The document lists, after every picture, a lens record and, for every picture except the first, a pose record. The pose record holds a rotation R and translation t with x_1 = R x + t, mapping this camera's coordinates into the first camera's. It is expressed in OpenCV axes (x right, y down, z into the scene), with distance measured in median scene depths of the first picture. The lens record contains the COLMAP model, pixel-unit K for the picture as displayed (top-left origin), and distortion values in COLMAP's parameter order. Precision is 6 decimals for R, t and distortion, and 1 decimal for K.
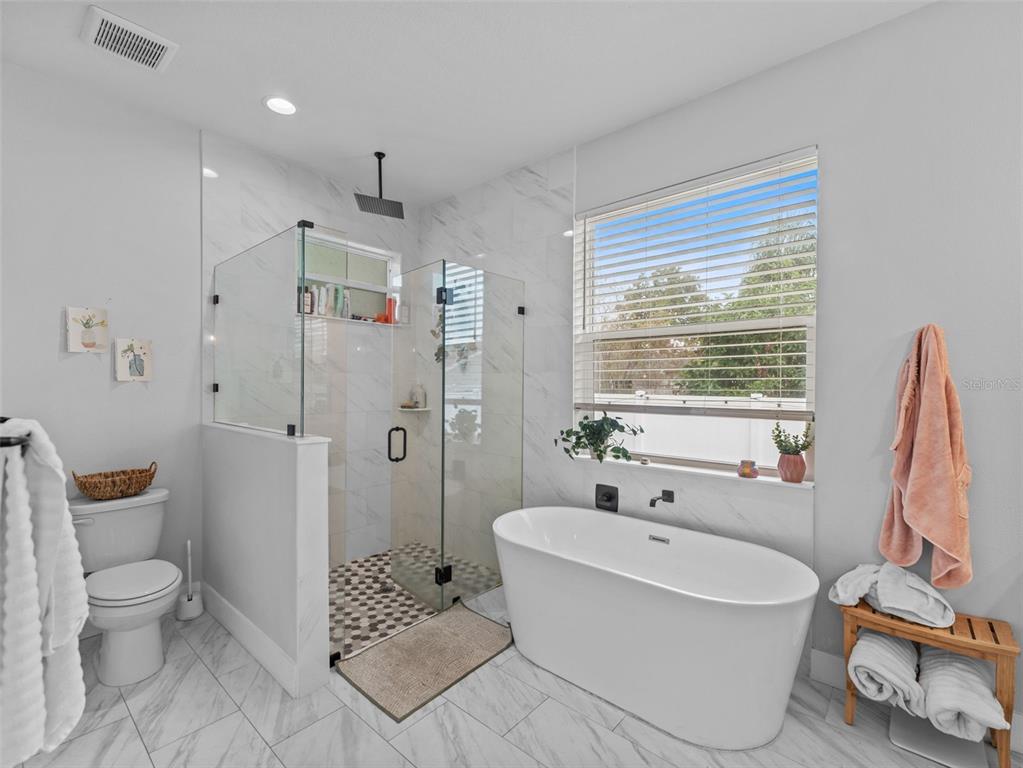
lens RADIAL K [[461.9, 0, 517.4], [0, 461.9, 392.4], [0, 0, 1]] dist [0.000380, 0.001085]
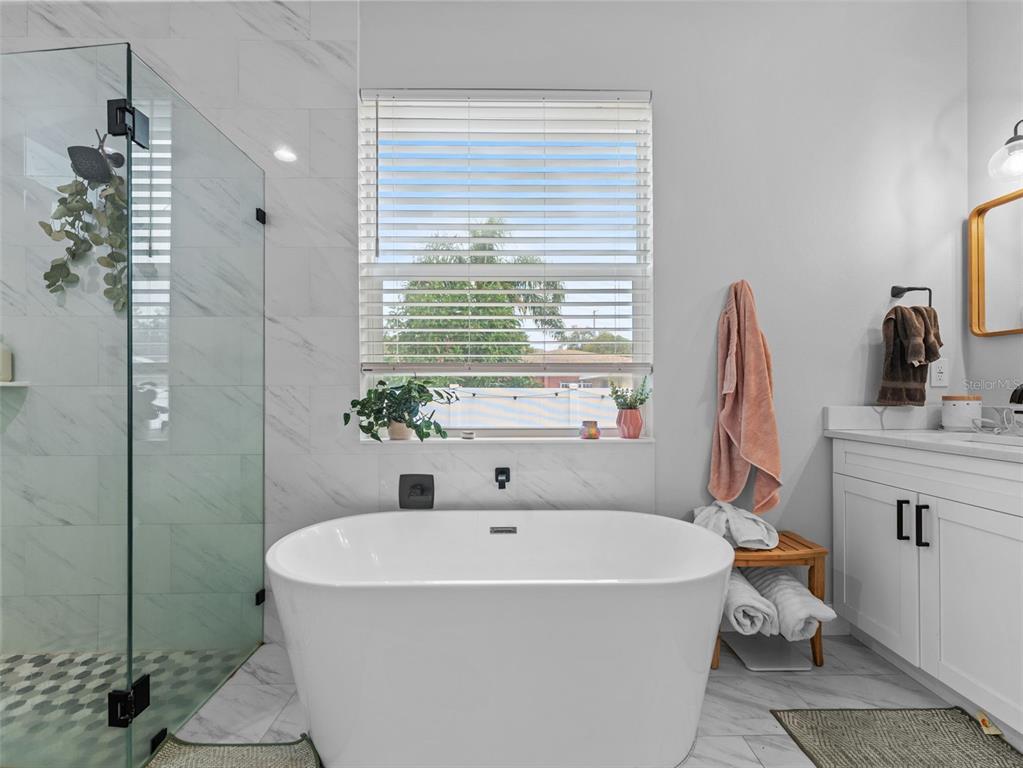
lens RADIAL K [[461.9, 0, 517.4], [0, 461.9, 392.4], [0, 0, 1]] dist [0.000380, 0.001085]
pose [[0.747054, -0.009929, 0.664690, -0.171742], [0.018232, 0.999818, -0.005556, 0.080521], [-0.664514, 0.016269, 0.747099, 0.354943]]
